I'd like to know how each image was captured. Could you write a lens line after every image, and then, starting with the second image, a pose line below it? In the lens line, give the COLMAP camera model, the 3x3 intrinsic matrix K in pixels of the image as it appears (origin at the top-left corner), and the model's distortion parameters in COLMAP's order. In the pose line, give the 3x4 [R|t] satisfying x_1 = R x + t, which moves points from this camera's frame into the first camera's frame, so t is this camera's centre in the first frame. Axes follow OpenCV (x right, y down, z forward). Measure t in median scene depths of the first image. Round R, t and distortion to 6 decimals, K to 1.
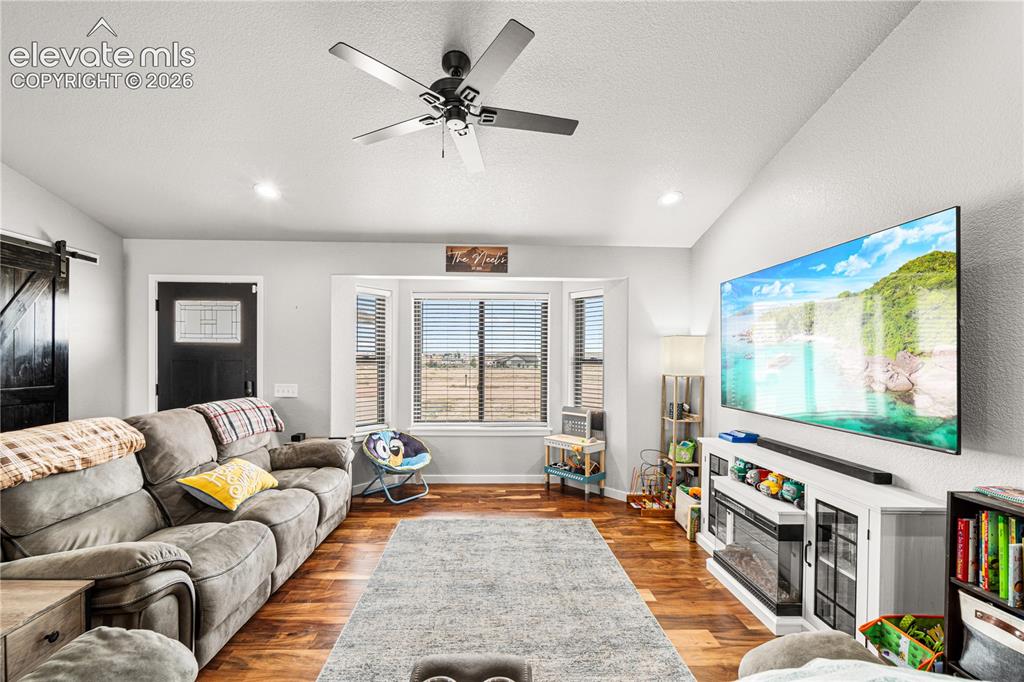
lens RADIAL K [[426.0, 0, 499.2], [0, 426.0, 362.9], [0, 0, 1]] dist [0.000061, -0.000326]
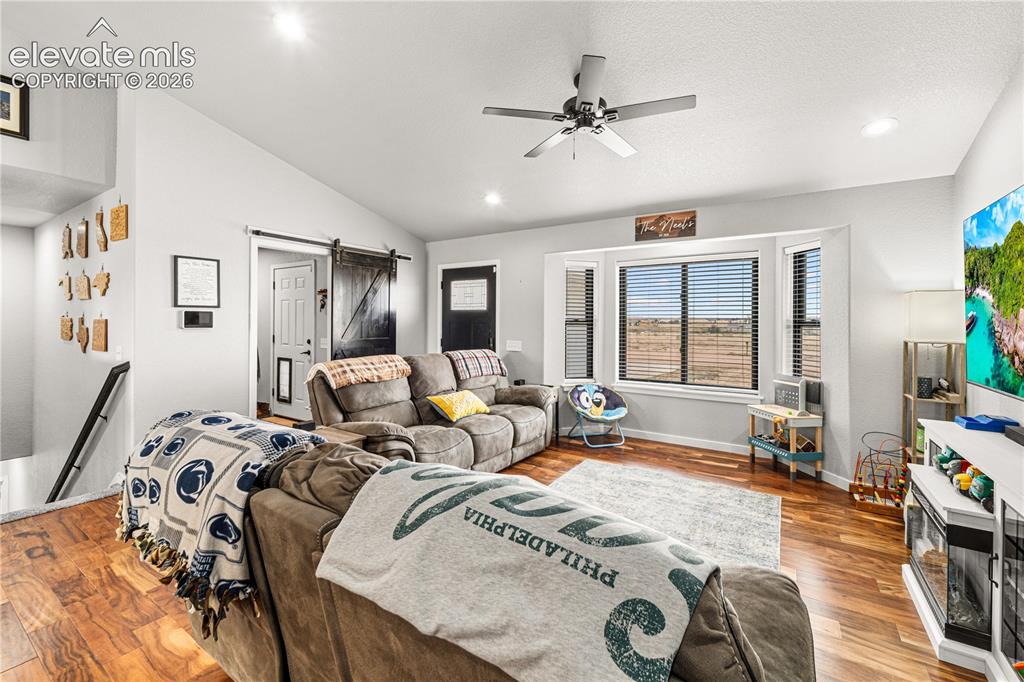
lens RADIAL K [[424.8, 0, 512.9], [0, 424.8, 320.7], [0, 0, 1]] dist [0.000205, -0.000189]
pose [[0.824396, -0.002615, -0.566007, 0.240983], [-0.007283, 0.999858, -0.015228, 0.008177], [0.565966, 0.016676, 0.824260, -0.072444]]
